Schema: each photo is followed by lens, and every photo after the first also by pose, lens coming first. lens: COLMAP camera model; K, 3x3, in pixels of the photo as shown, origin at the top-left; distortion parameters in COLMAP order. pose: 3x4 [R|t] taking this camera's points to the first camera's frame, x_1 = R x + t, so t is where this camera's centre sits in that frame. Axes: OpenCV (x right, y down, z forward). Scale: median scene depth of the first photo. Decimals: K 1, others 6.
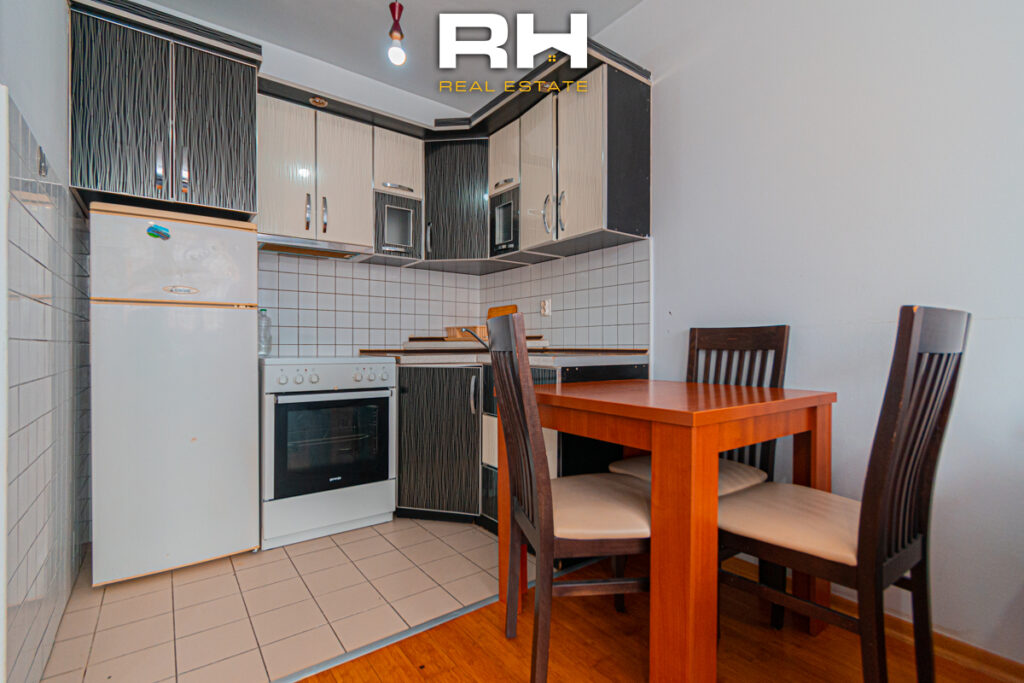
lens RADIAL K [[446.2, 0, 515.6], [0, 446.2, 345.3], [0, 0, 1]] dist [0.002772, 0.000053]
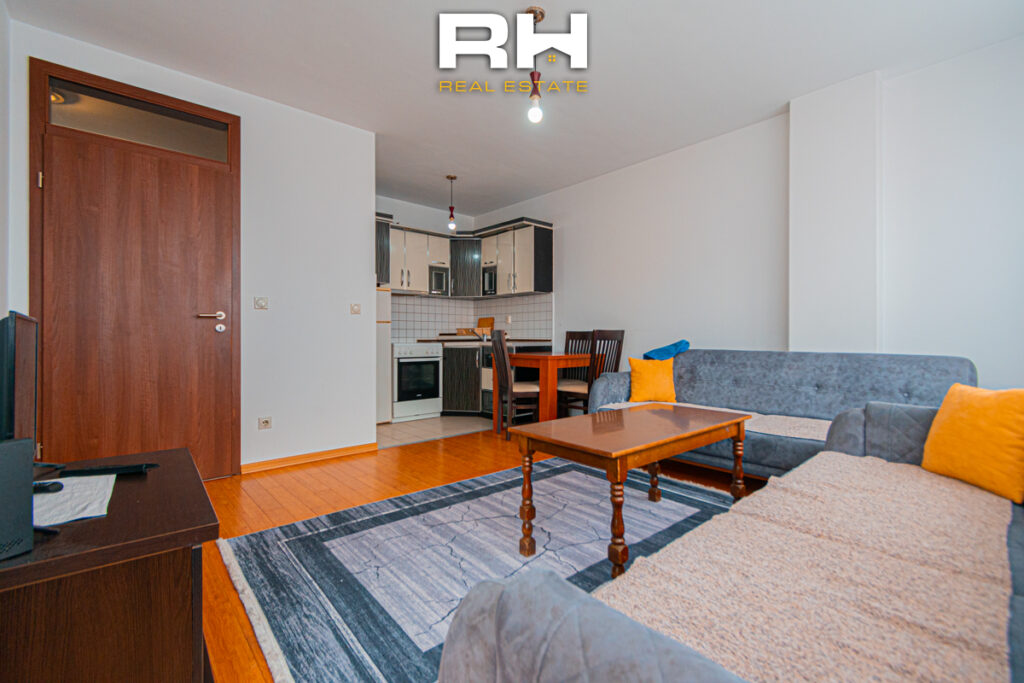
lens RADIAL K [[446.2, 0, 512.5], [0, 446.2, 337.6], [0, 0, 1]] dist [0.002772, 0.000053]
pose [[0.995924, -0.001297, 0.090189, -0.117468], [0.000865, 0.999988, 0.004824, -0.011387], [-0.090195, -0.004726, 0.995913, -1.250586]]
